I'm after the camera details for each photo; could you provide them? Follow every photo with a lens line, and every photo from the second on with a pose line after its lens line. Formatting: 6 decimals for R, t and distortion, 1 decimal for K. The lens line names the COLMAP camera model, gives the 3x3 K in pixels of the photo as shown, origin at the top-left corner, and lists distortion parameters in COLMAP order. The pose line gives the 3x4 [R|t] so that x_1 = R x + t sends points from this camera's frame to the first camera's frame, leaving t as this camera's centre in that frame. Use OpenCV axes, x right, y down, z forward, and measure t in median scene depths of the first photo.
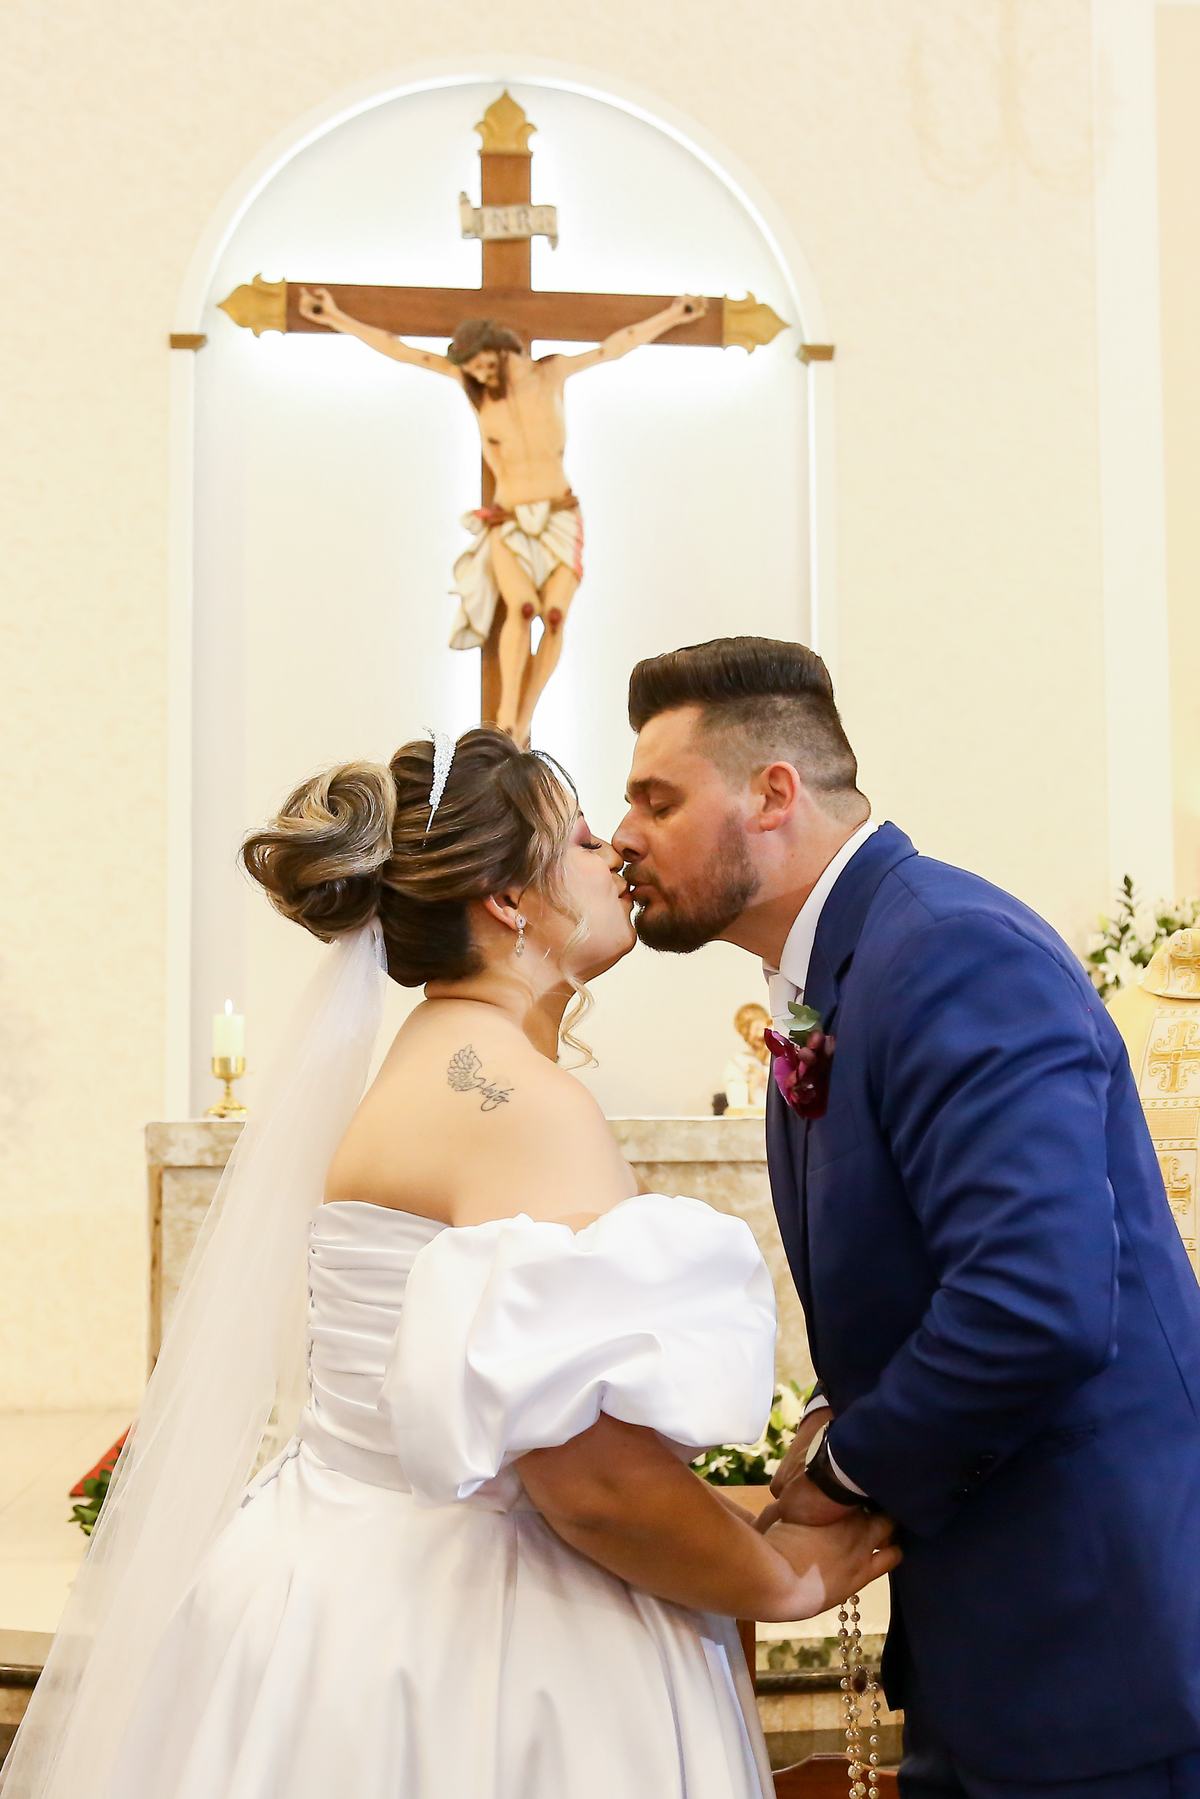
lens RADIAL K [[2311.5, 0, 617.5], [0, 2311.5, 952.0], [0, 0, 1]] dist [0.028137, 0.000000]
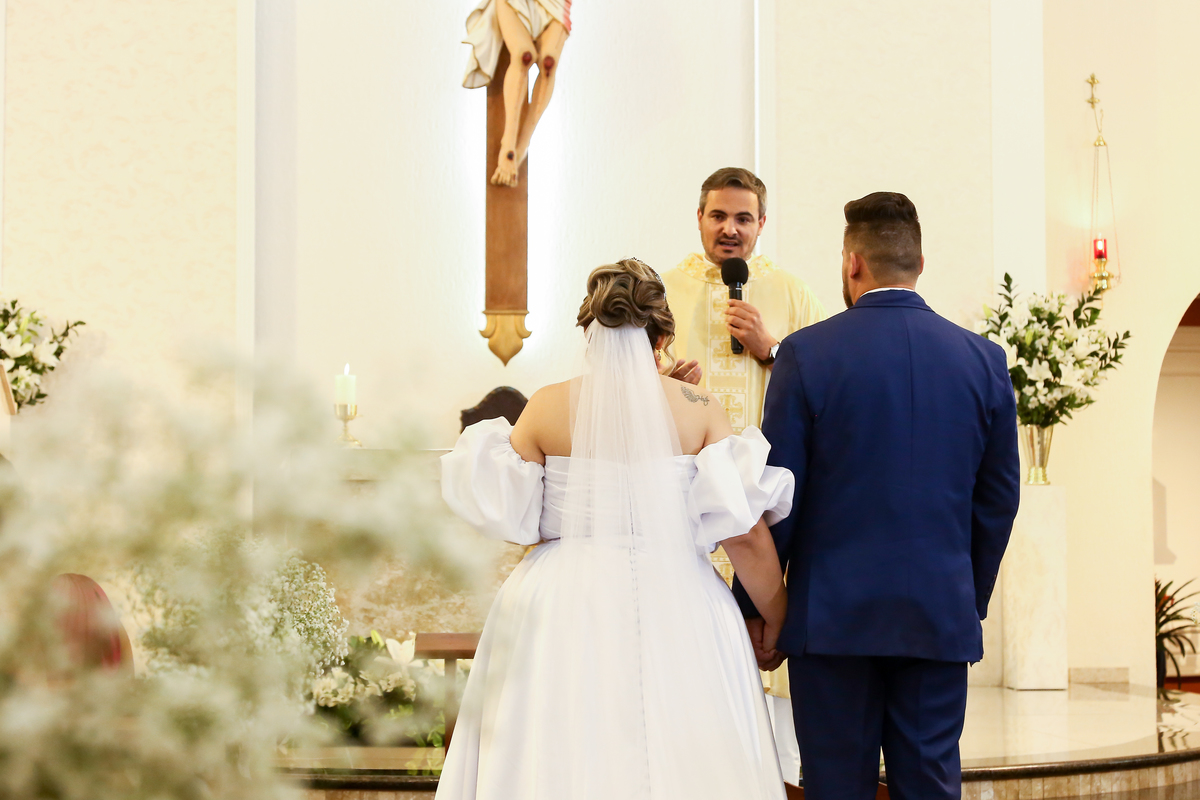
lens RADIAL K [[3016.4, 0, 598.2], [0, 3016.4, 398.2], [0, 0, 1]] dist [0.073058, 0.000000]
pose [[0.999425, 0.004735, 0.033585, -0.053629], [-0.005411, 0.999784, 0.020063, 0.002464], [-0.033483, -0.020233, 0.999234, -0.621300]]
